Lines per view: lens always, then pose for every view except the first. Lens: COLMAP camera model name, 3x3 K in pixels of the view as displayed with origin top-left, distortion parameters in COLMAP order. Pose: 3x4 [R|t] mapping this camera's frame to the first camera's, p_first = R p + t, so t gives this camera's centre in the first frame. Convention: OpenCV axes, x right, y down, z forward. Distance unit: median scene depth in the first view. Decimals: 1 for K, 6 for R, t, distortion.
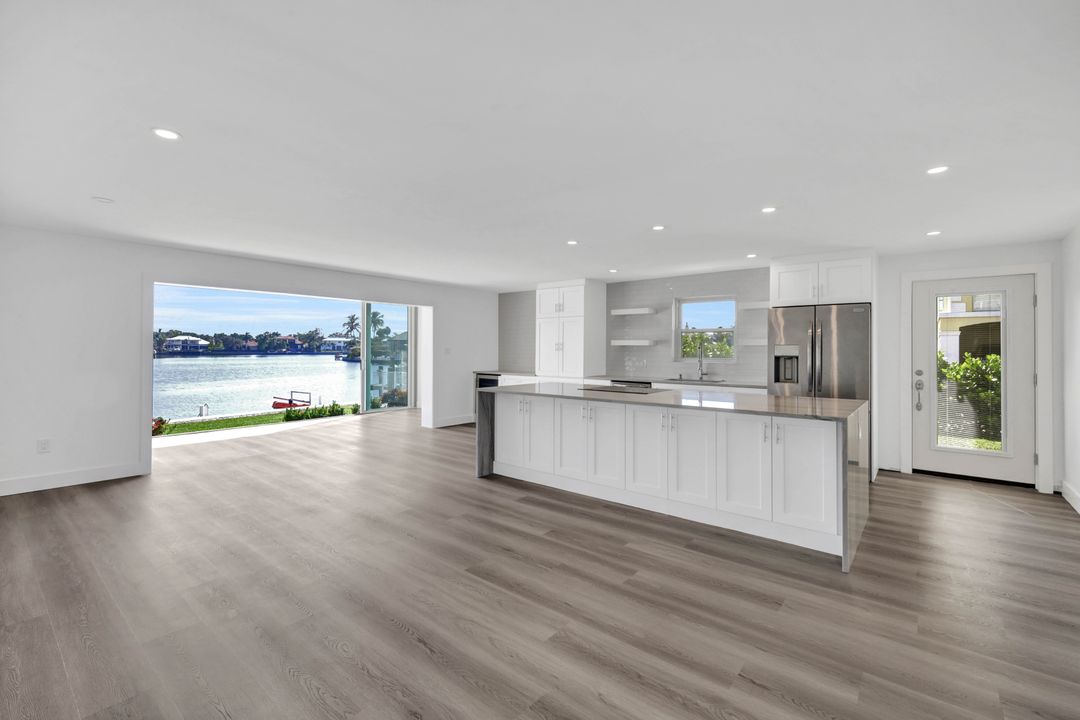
lens RADIAL K [[474.5, 0, 543.8], [0, 474.5, 344.8], [0, 0, 1]] dist [0.003887, 0.000269]
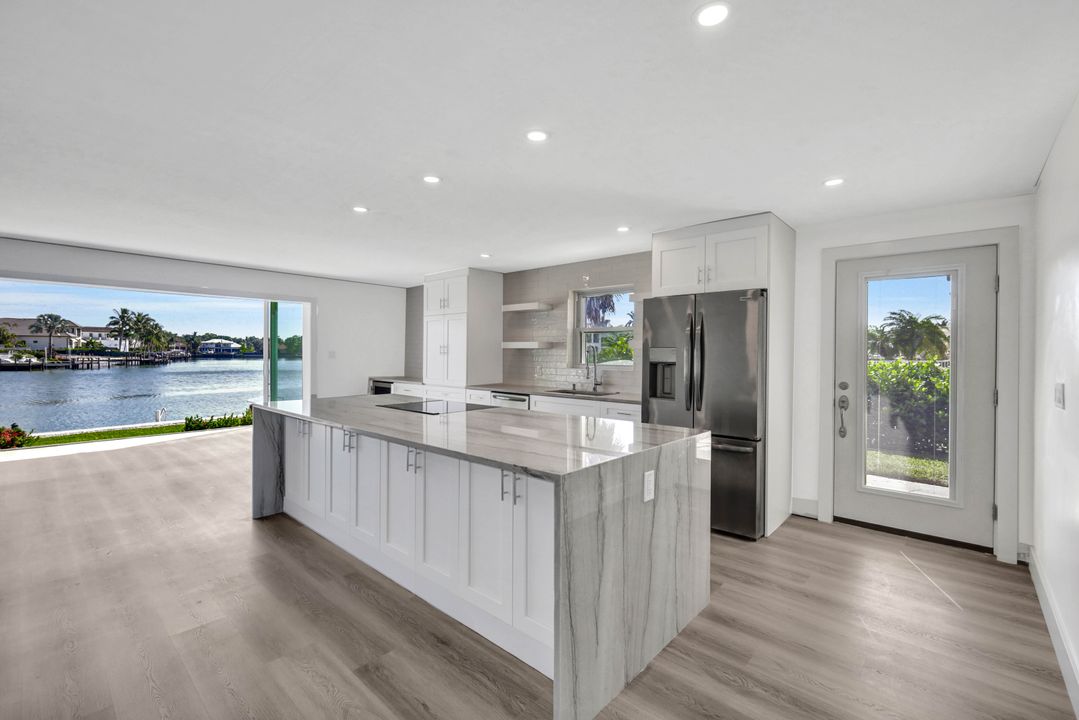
lens RADIAL K [[473.1, 0, 546.8], [0, 473.1, 354.5], [0, 0, 1]] dist [-0.000176, 0.000703]
pose [[0.998914, 0.002733, -0.046508, 0.329490], [-0.002146, 0.999917, 0.012665, 0.002122], [0.046539, -0.012552, 0.998838, 0.226743]]
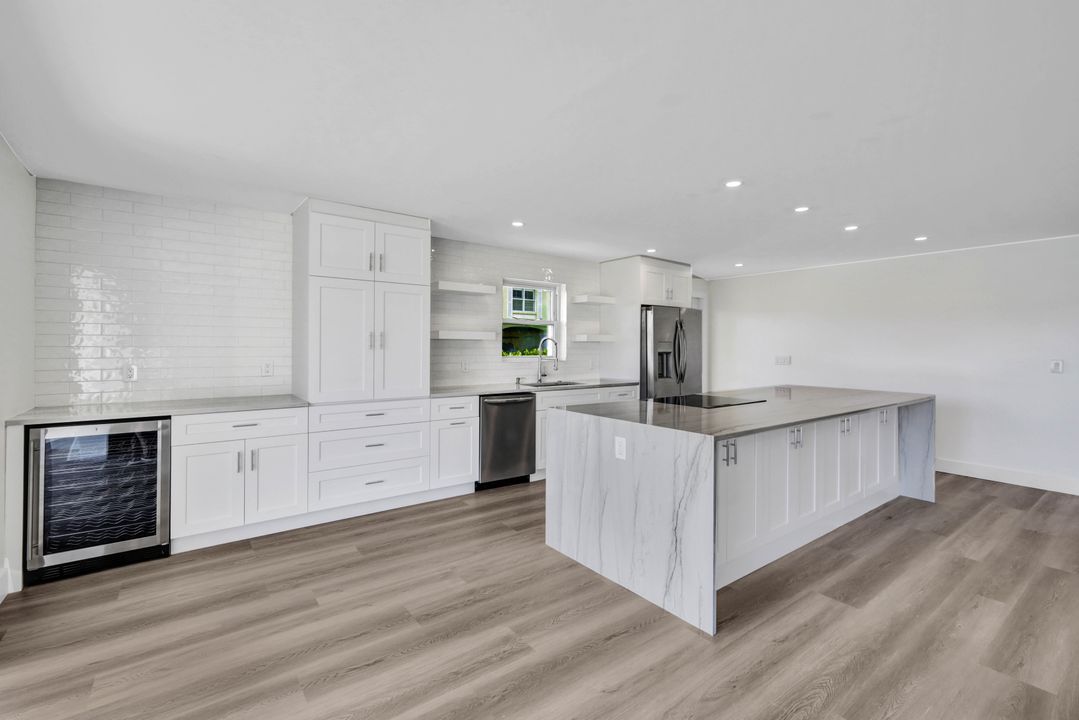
lens RADIAL K [[476.7, 0, 526.9], [0, 476.7, 343.9], [0, 0, 1]] dist [-0.001572, -0.000371]
pose [[0.253660, 0.001922, 0.967292, -0.544312], [-0.012233, 0.999924, 0.001221, 0.007284], [-0.967216, -0.012143, 0.253664, 0.933666]]
